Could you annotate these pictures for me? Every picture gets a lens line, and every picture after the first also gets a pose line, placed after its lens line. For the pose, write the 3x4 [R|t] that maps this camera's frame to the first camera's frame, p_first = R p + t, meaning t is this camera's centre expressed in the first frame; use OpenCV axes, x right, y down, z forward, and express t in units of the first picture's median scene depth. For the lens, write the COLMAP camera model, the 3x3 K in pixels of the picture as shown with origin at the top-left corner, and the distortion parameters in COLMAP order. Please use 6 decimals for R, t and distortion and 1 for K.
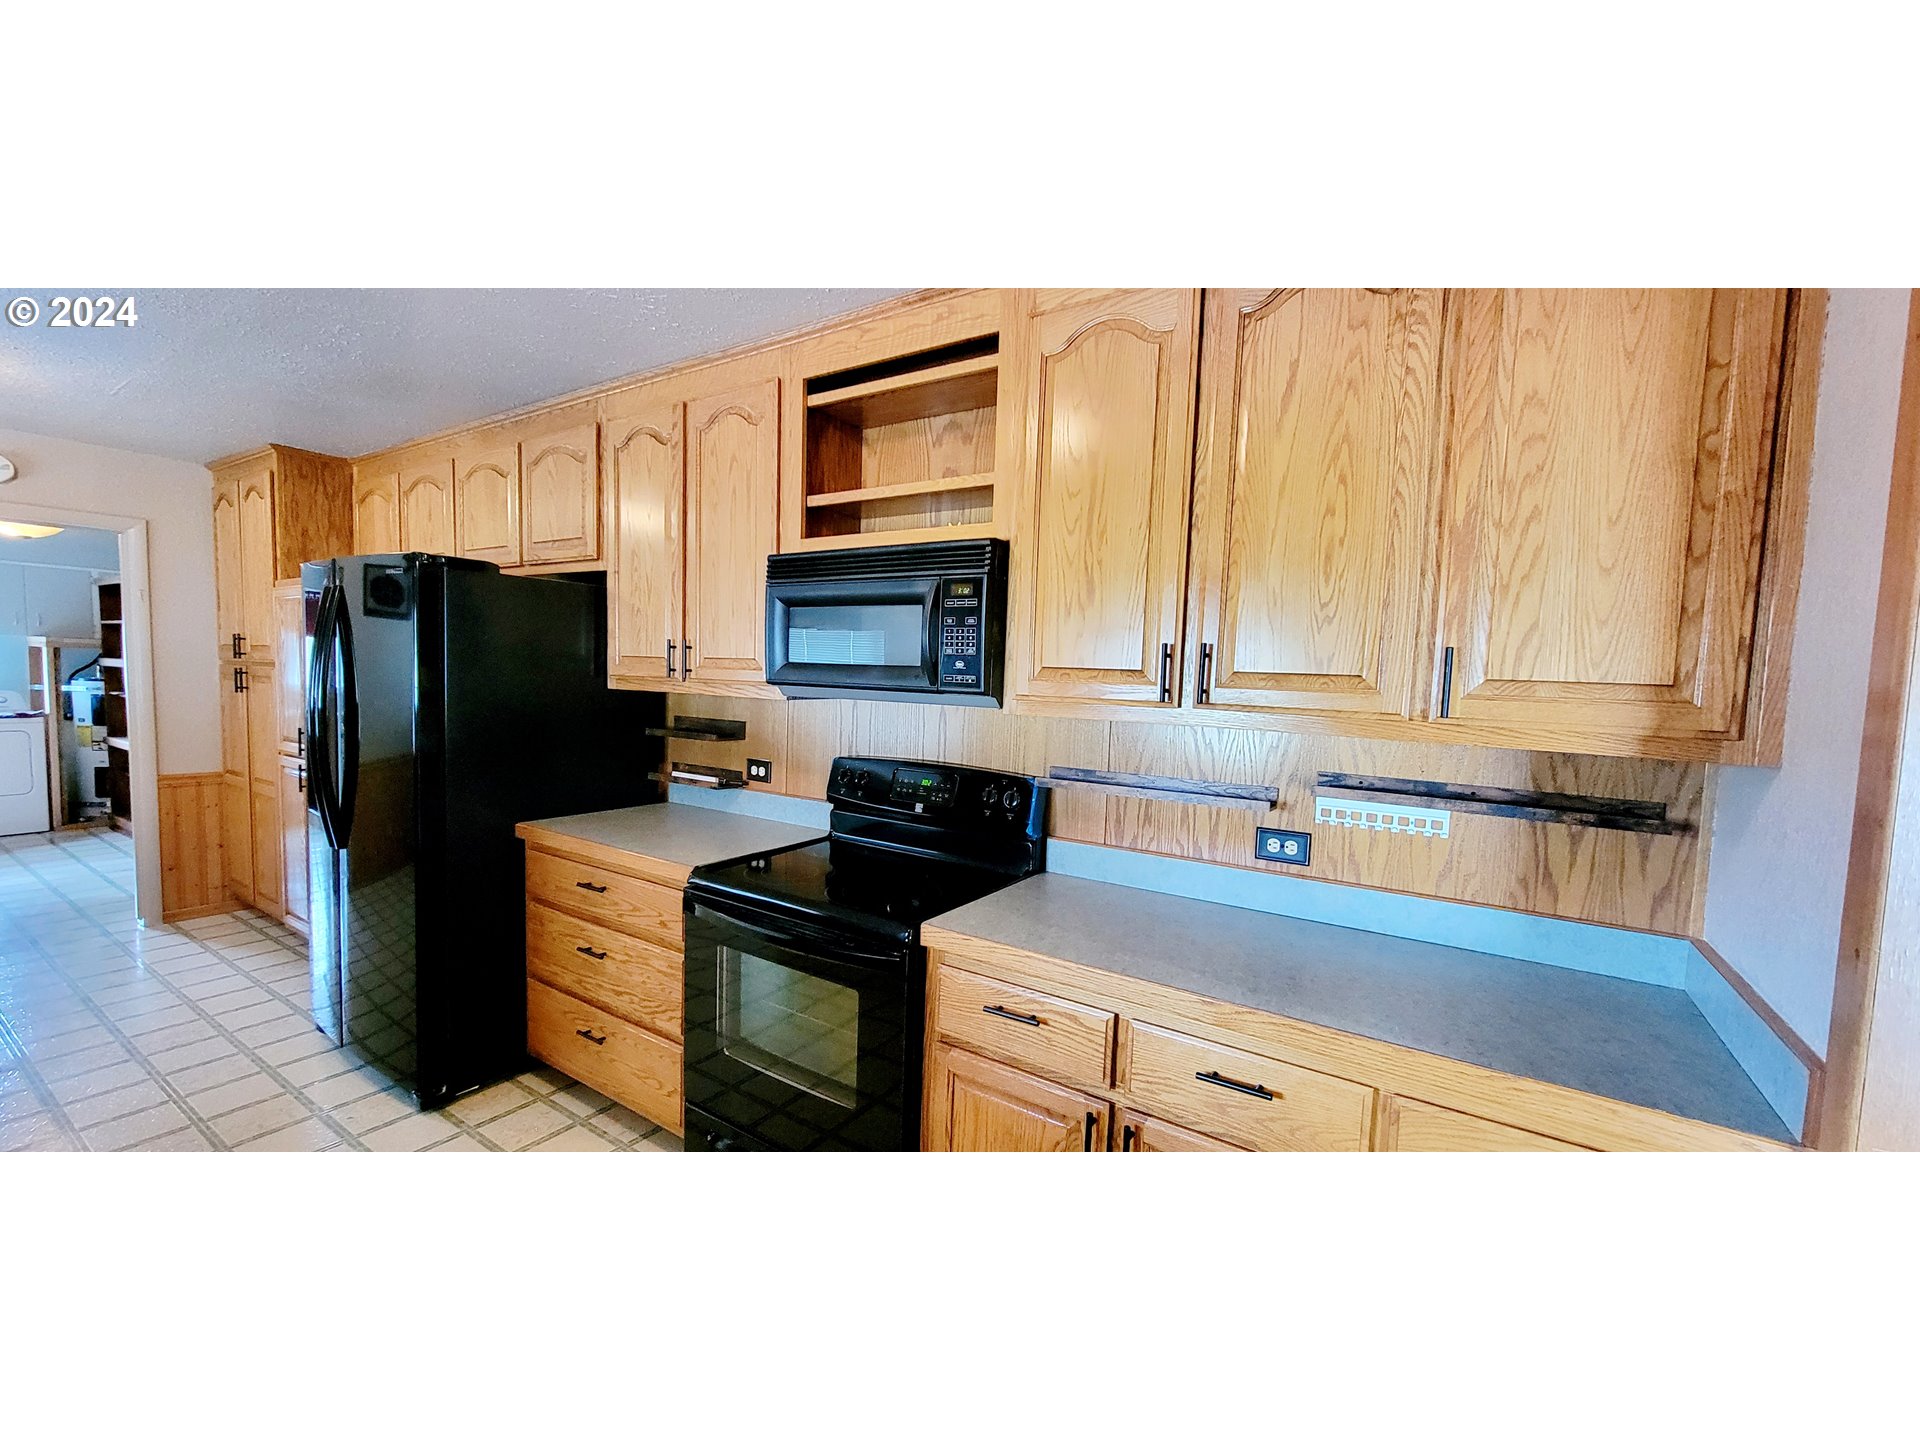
lens RADIAL K [[770.6, 0, 957.0], [0, 770.6, 727.0], [0, 0, 1]] dist [0.000810, -0.000061]
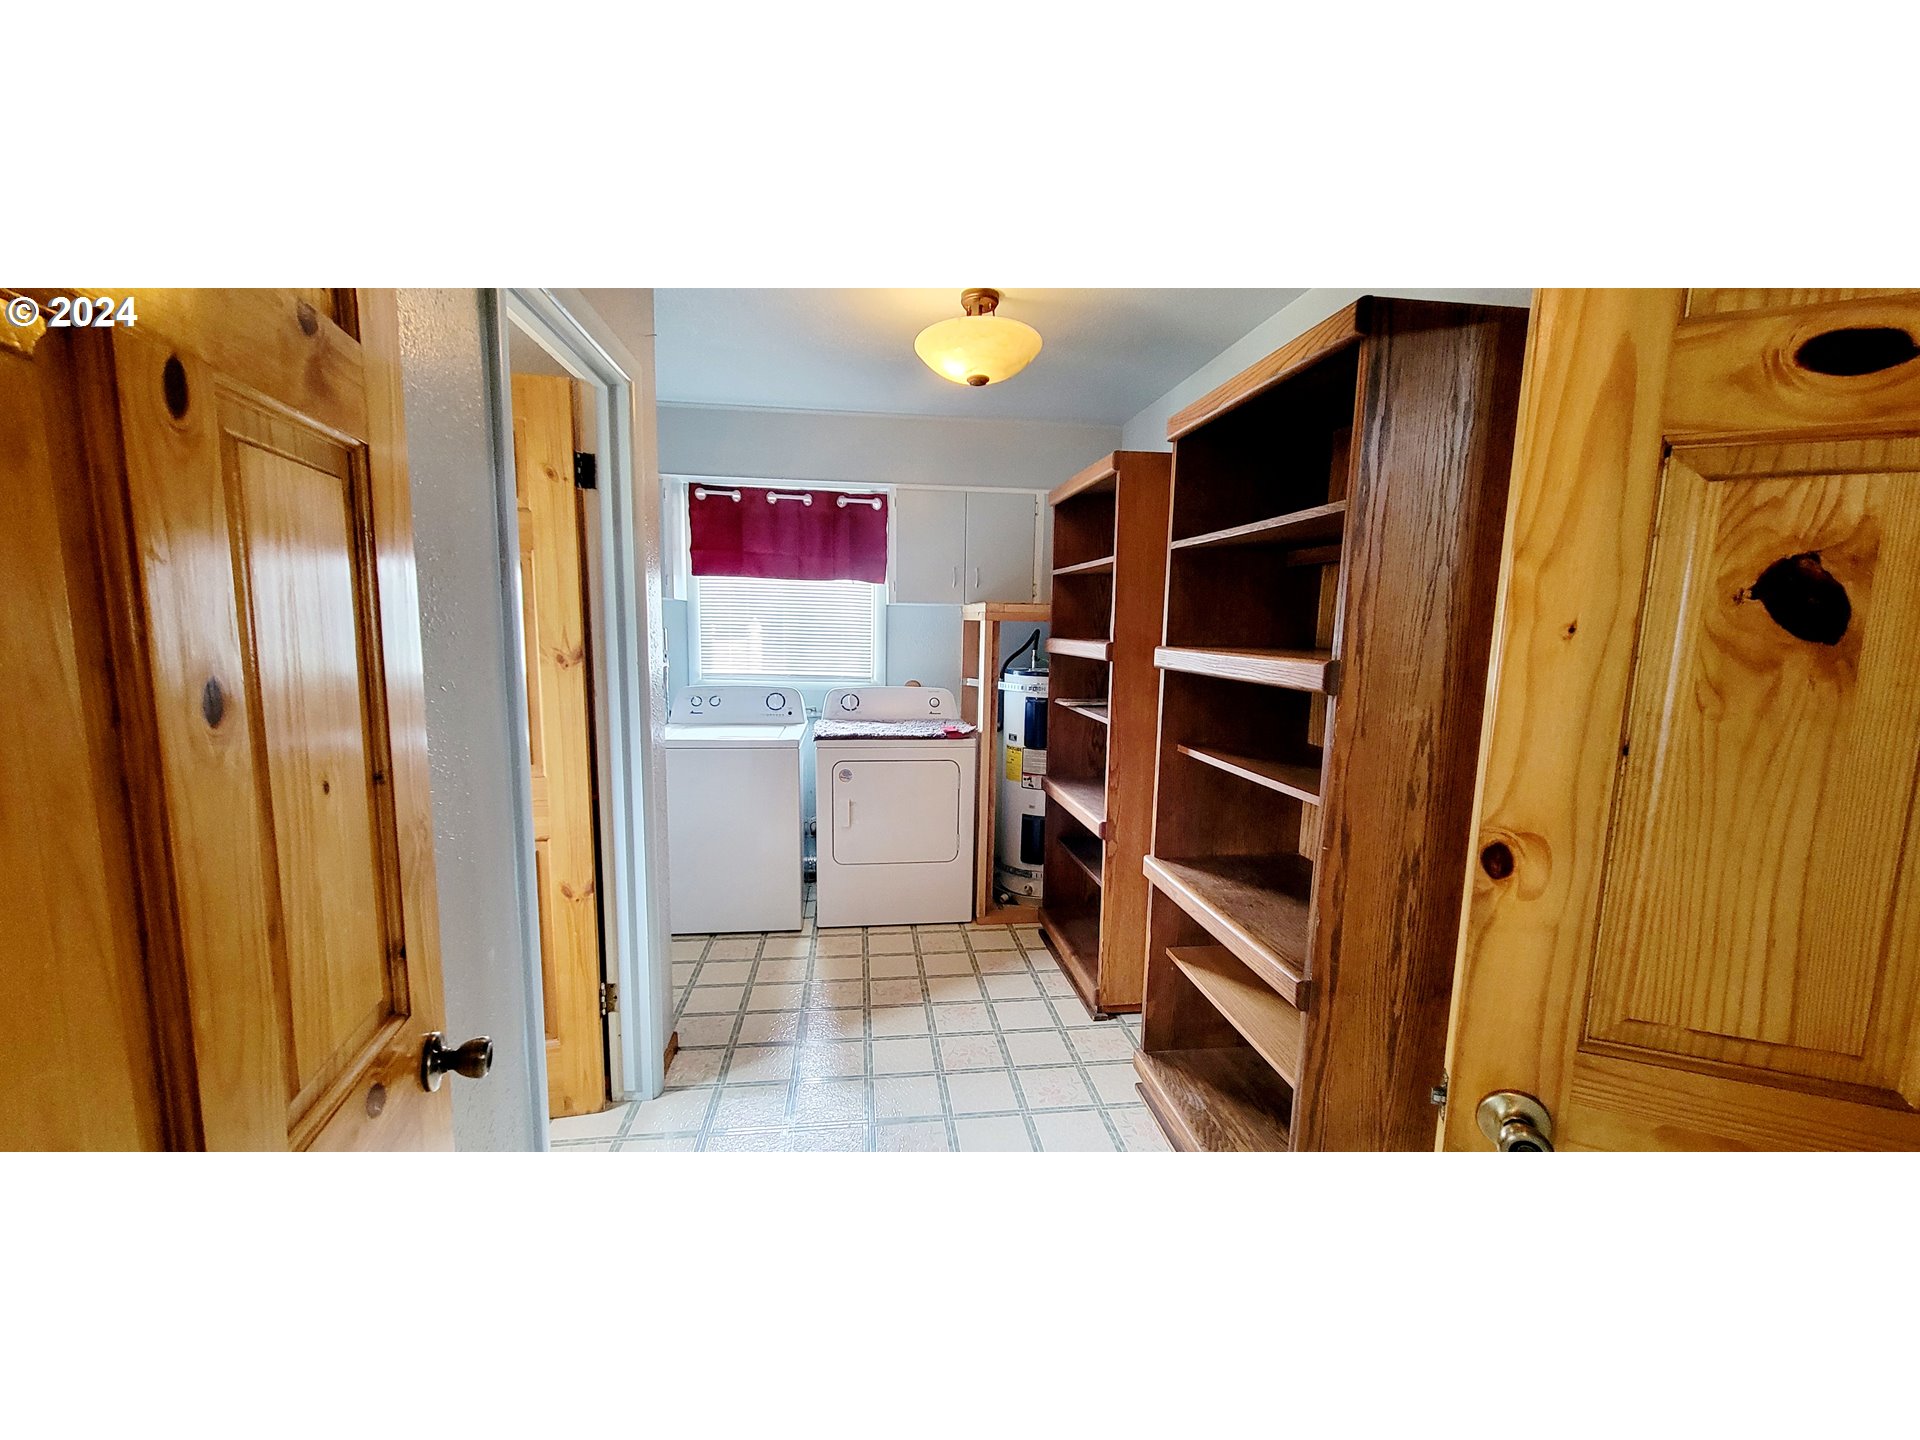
lens RADIAL K [[770.6, 0, 958.6], [0, 770.6, 721.1], [0, 0, 1]] dist [0.000810, -0.000061]
pose [[0.646882, 0.079429, -0.758443, -0.699665], [-0.056120, 0.996823, 0.056528, -0.054947], [0.760523, 0.005996, 0.649284, 0.568006]]
